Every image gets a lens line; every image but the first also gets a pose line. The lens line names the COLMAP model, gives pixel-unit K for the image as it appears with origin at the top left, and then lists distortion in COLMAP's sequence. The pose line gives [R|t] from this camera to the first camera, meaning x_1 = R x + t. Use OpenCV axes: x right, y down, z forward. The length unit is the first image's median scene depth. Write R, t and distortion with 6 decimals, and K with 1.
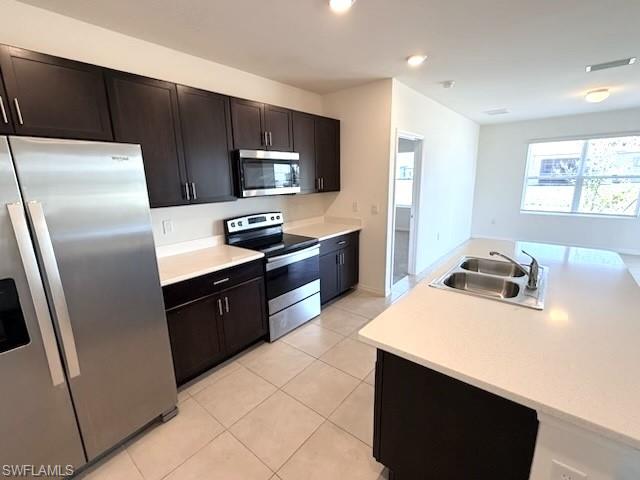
lens RADIAL K [[287.0, 0, 319.6], [0, 287.0, 242.0], [0, 0, 1]] dist [-0.000407, 0.002426]
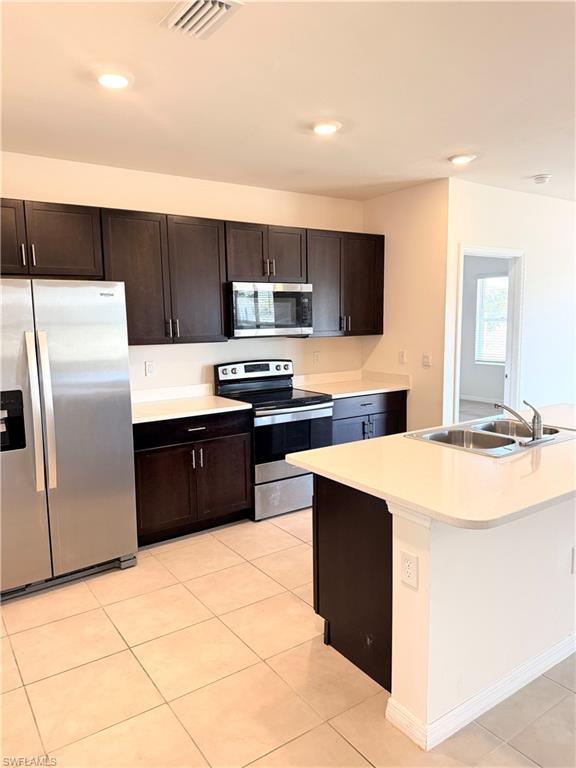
lens RADIAL K [[526.4, 0, 283.4], [0, 526.4, 386.1], [0, 0, 1]] dist [0.048777, -0.017944]
pose [[0.958694, 0.039908, -0.281624, 0.320700], [-0.065829, 0.994358, -0.083183, 0.107755], [0.276716, 0.098286, 0.955912, -0.427639]]
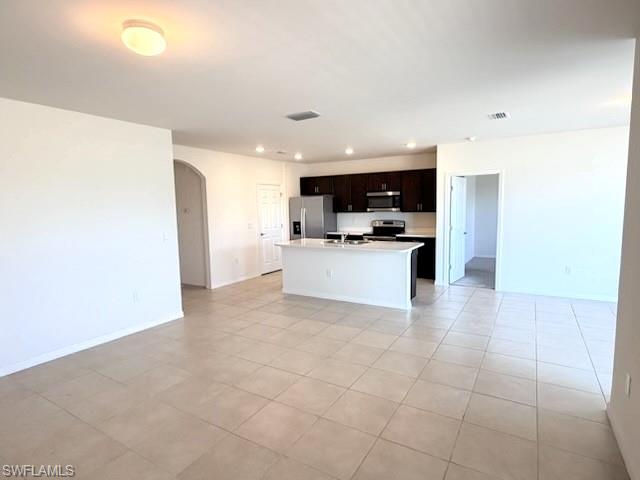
lens RADIAL K [[344.7, 0, 321.4], [0, 344.7, 239.9], [0, 0, 1]] dist [-0.001640, -0.000127]
pose [[0.137312, 0.123788, -0.982762, 2.747453], [-0.201339, 0.974936, 0.094671, -0.122159], [0.969850, 0.184868, 0.158794, 0.189808]]
